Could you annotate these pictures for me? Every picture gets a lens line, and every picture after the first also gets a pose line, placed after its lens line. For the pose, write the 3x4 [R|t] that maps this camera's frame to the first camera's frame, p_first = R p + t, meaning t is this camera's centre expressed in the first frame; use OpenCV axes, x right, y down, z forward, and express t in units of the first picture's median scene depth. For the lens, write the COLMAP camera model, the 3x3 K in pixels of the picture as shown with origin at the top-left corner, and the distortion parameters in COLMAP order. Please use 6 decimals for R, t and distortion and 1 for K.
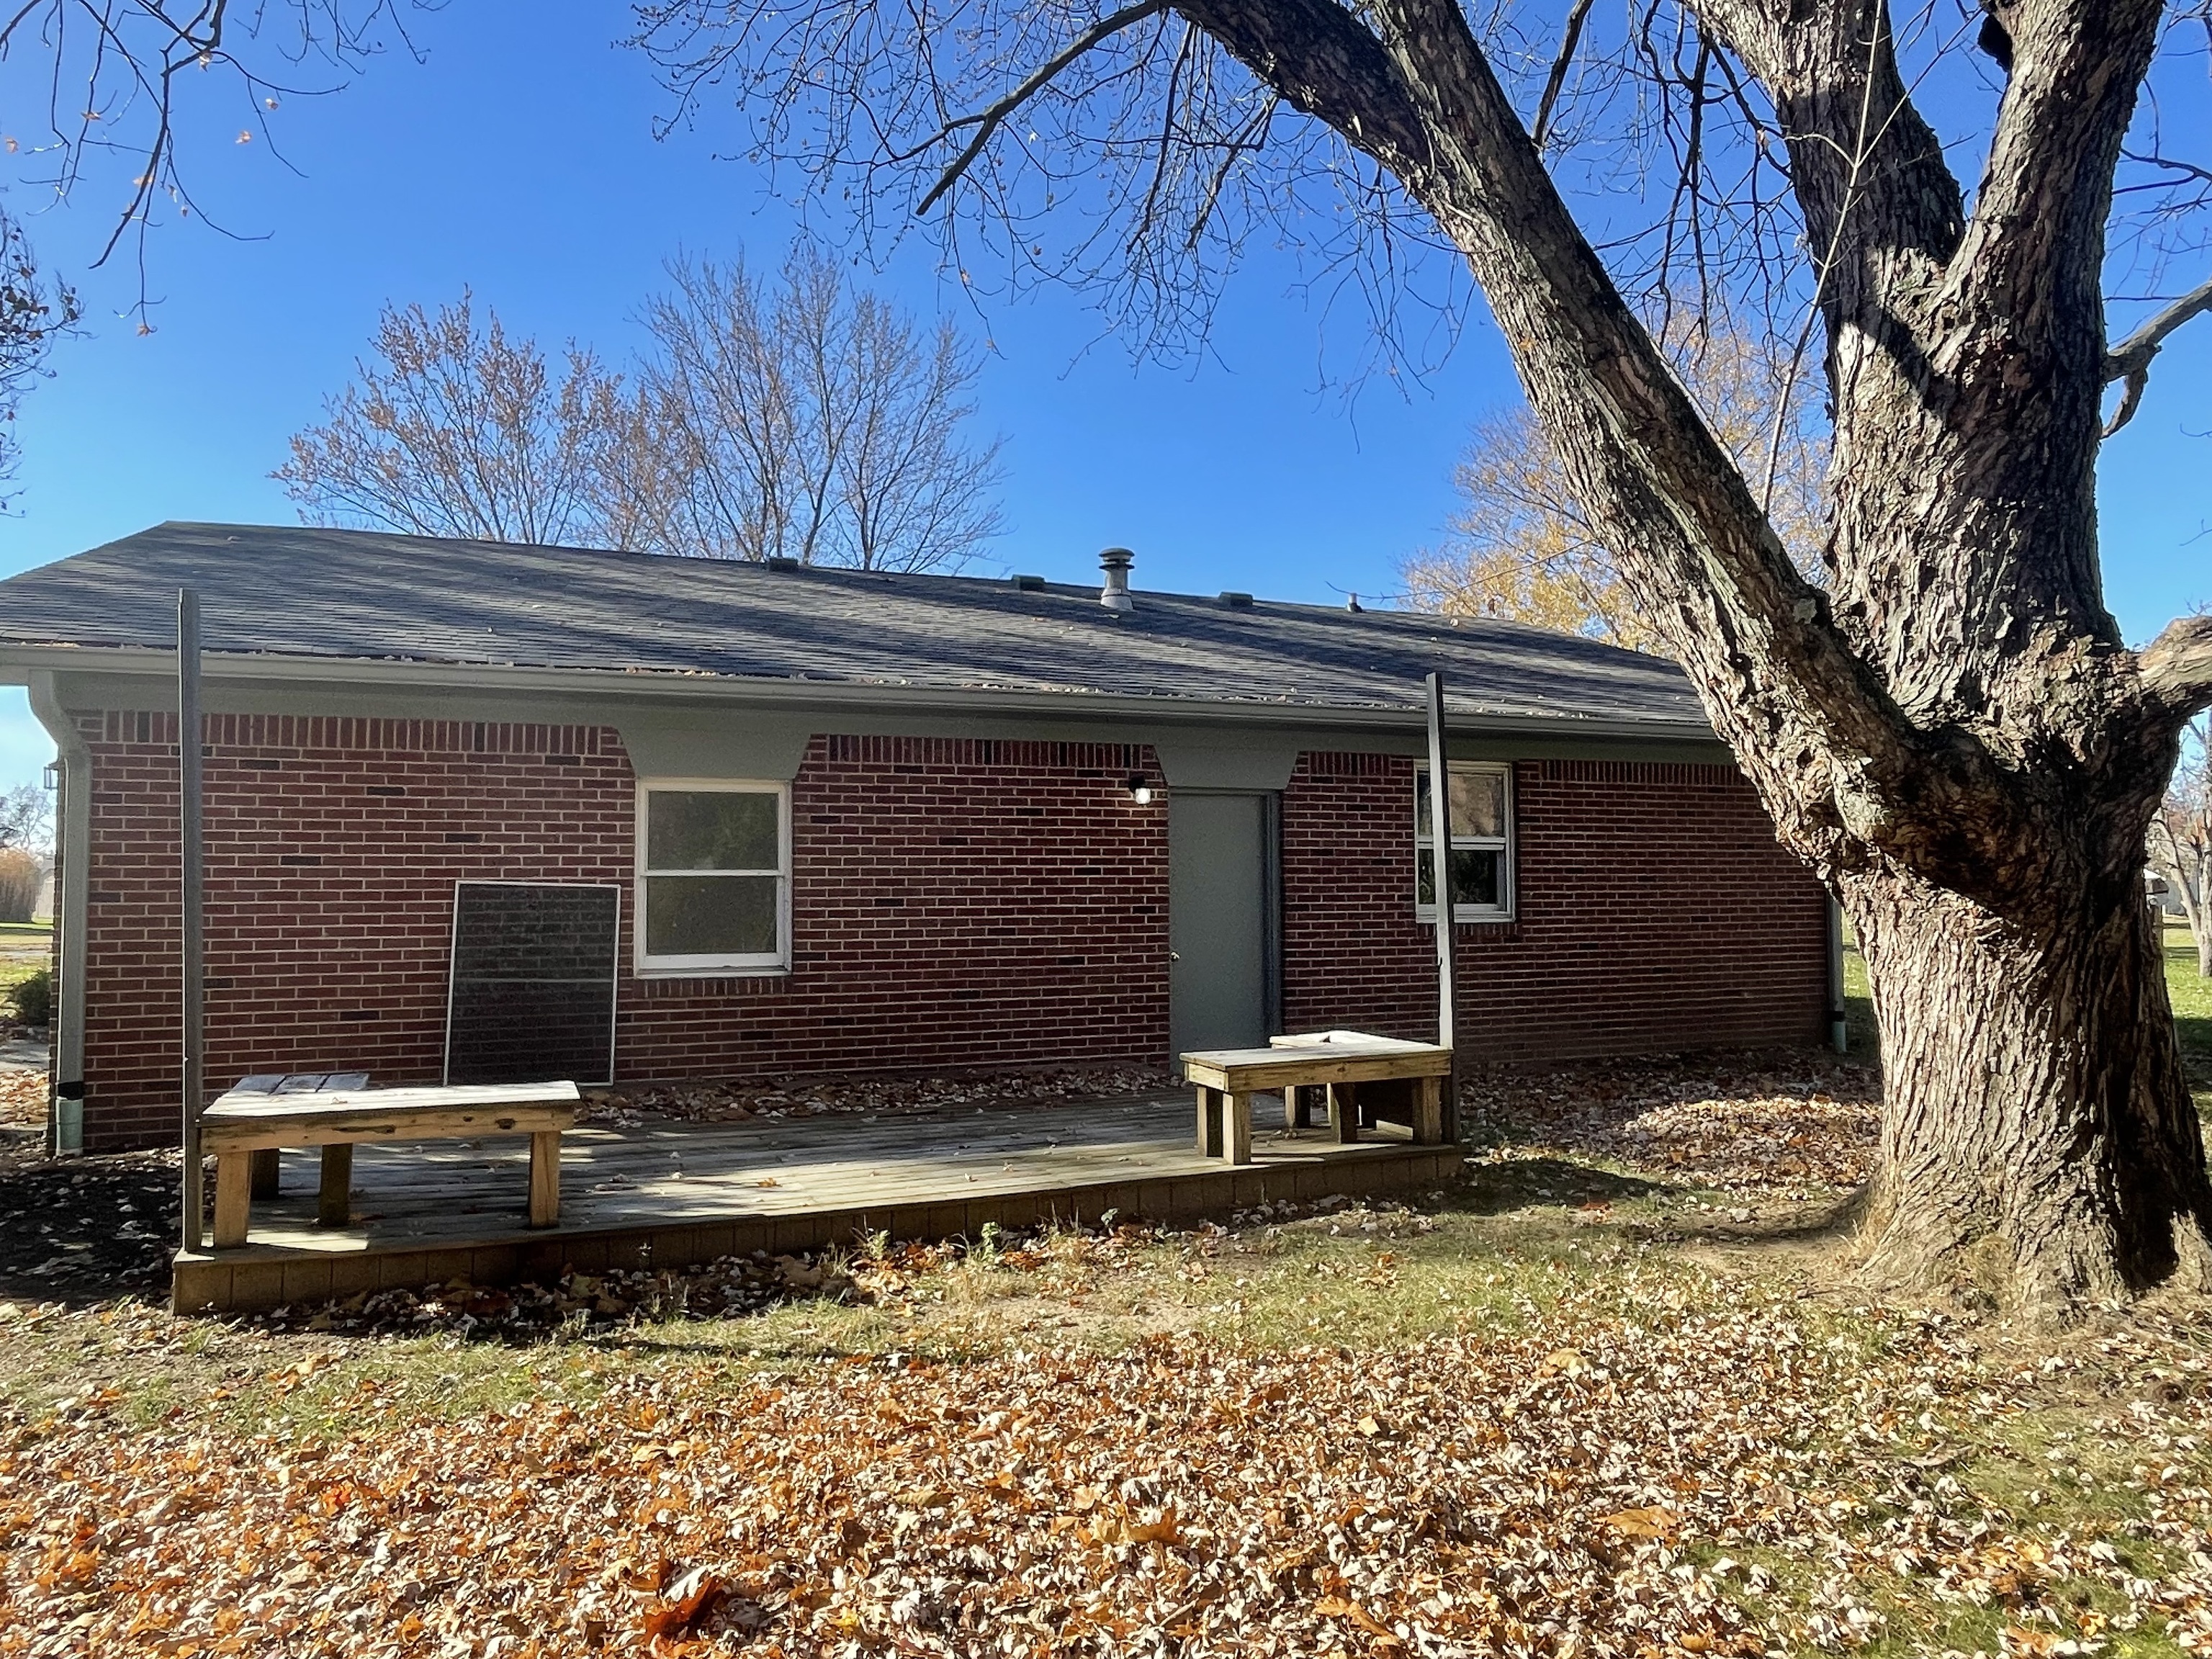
lens RADIAL K [[1420.6, 0, 1109.3], [0, 1420.6, 833.4], [0, 0, 1]] dist [-0.036031, -0.001072]
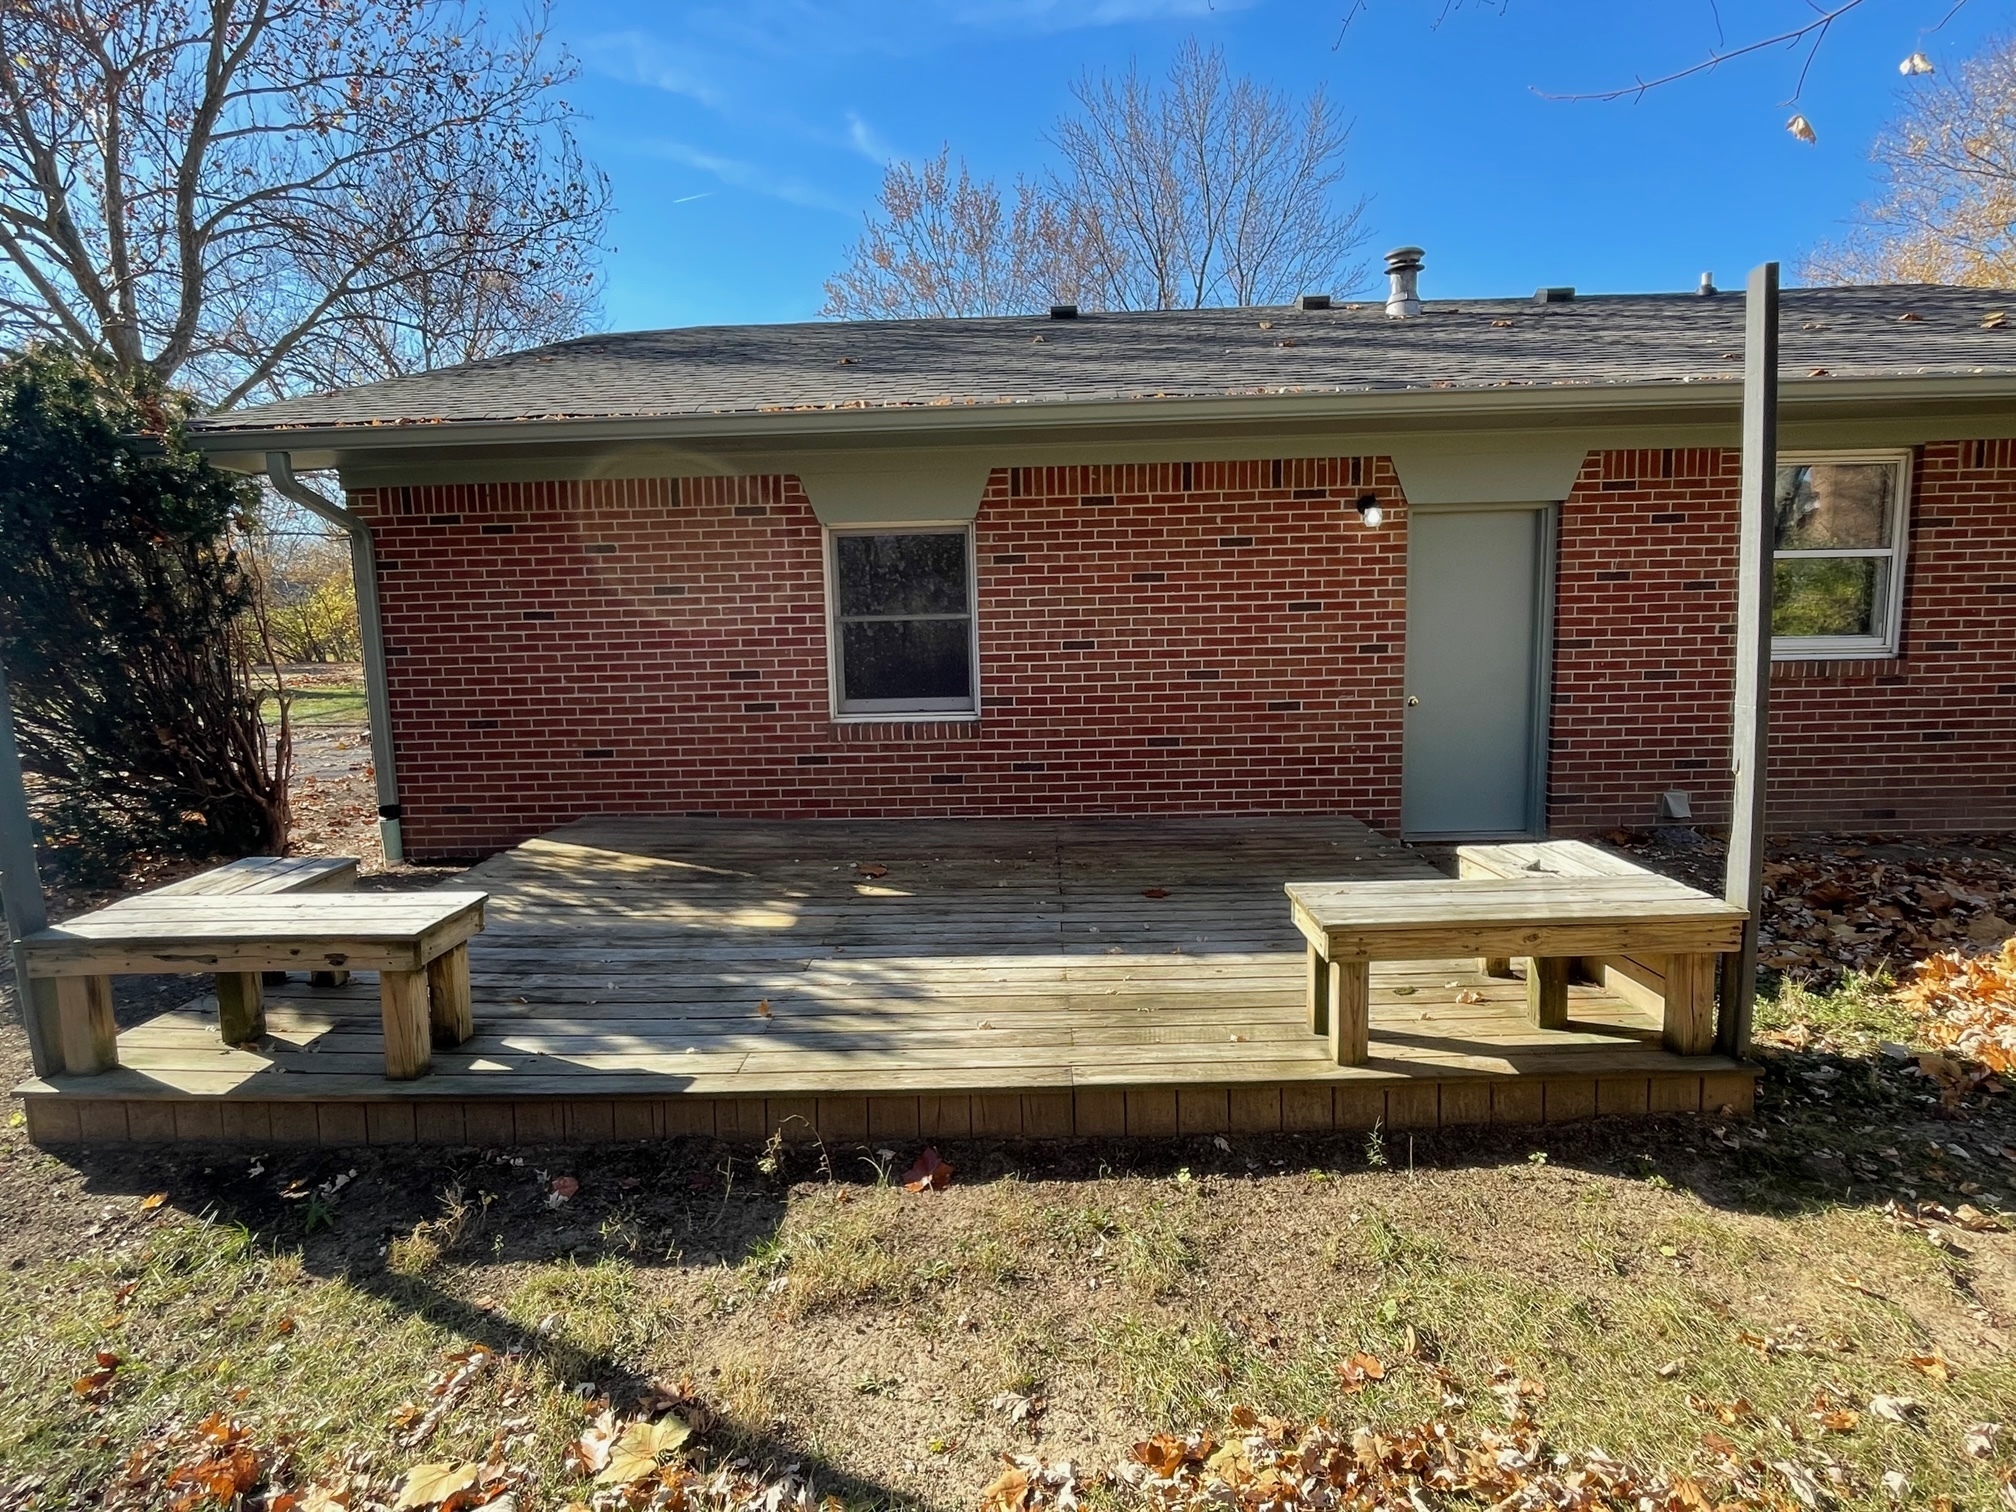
lens RADIAL K [[1071.8, 0, 1000.1], [0, 1071.8, 757.9], [0, 0, 1]] dist [-0.002729, -0.002613]
pose [[0.914800, 0.037850, -0.402130, 0.085256], [0.034556, 0.984615, 0.171288, -0.001772], [0.402426, -0.170590, 0.899418, 0.305560]]
